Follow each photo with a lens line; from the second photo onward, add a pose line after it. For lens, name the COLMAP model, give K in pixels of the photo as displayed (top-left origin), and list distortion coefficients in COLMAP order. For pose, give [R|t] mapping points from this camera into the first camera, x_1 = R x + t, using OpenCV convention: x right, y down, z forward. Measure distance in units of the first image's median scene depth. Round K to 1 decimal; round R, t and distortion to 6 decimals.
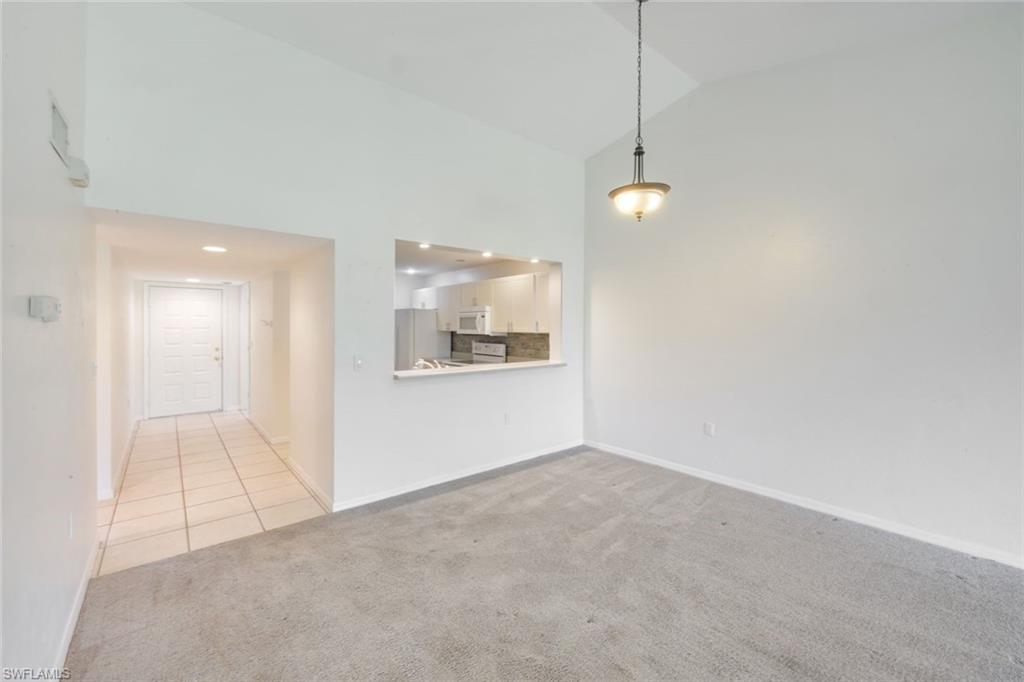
lens RADIAL K [[423.5, 0, 512.2], [0, 423.5, 335.0], [0, 0, 1]] dist [-0.000583, 0.000250]
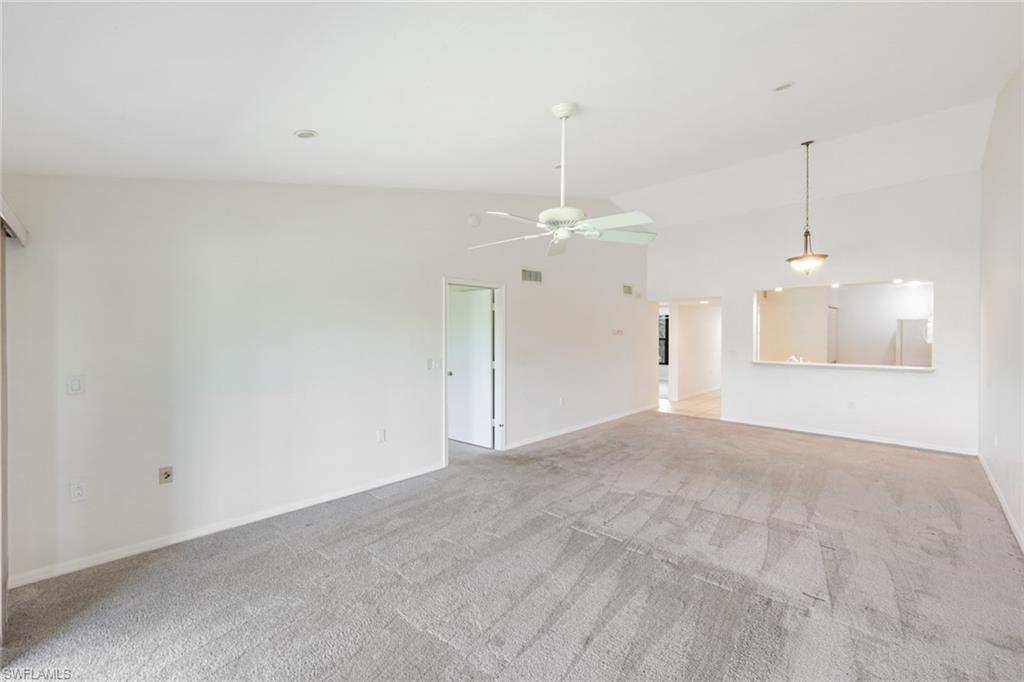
lens RADIAL K [[423.5, 0, 505.2], [0, 423.5, 336.0], [0, 0, 1]] dist [-0.000583, 0.000250]
pose [[0.083045, 0.007219, -0.996520, 0.945415], [-0.018104, 0.999820, 0.005734, -0.005962], [0.996381, 0.017565, 0.083160, -0.176270]]
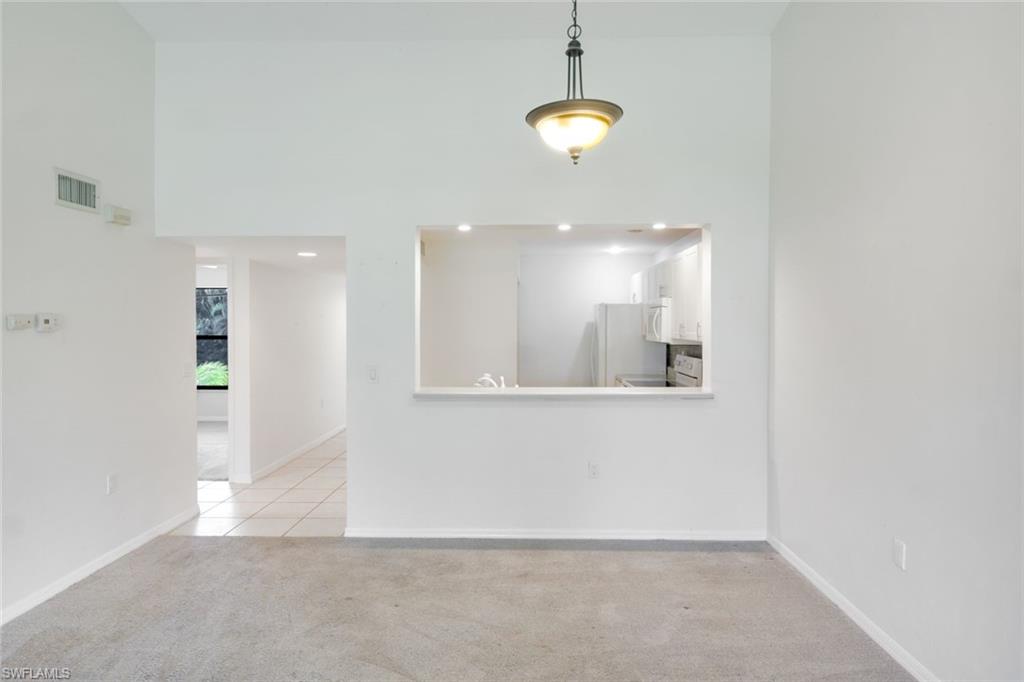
lens RADIAL K [[636.8, 0, 510.5], [0, 636.8, 343.5], [0, 0, 1]] dist [0.002850, 0.000908]
pose [[0.739379, 0.018190, -0.673044, 0.420003], [-0.011008, 0.999828, 0.014928, -0.011576], [0.673200, -0.003629, 0.739452, 0.127411]]
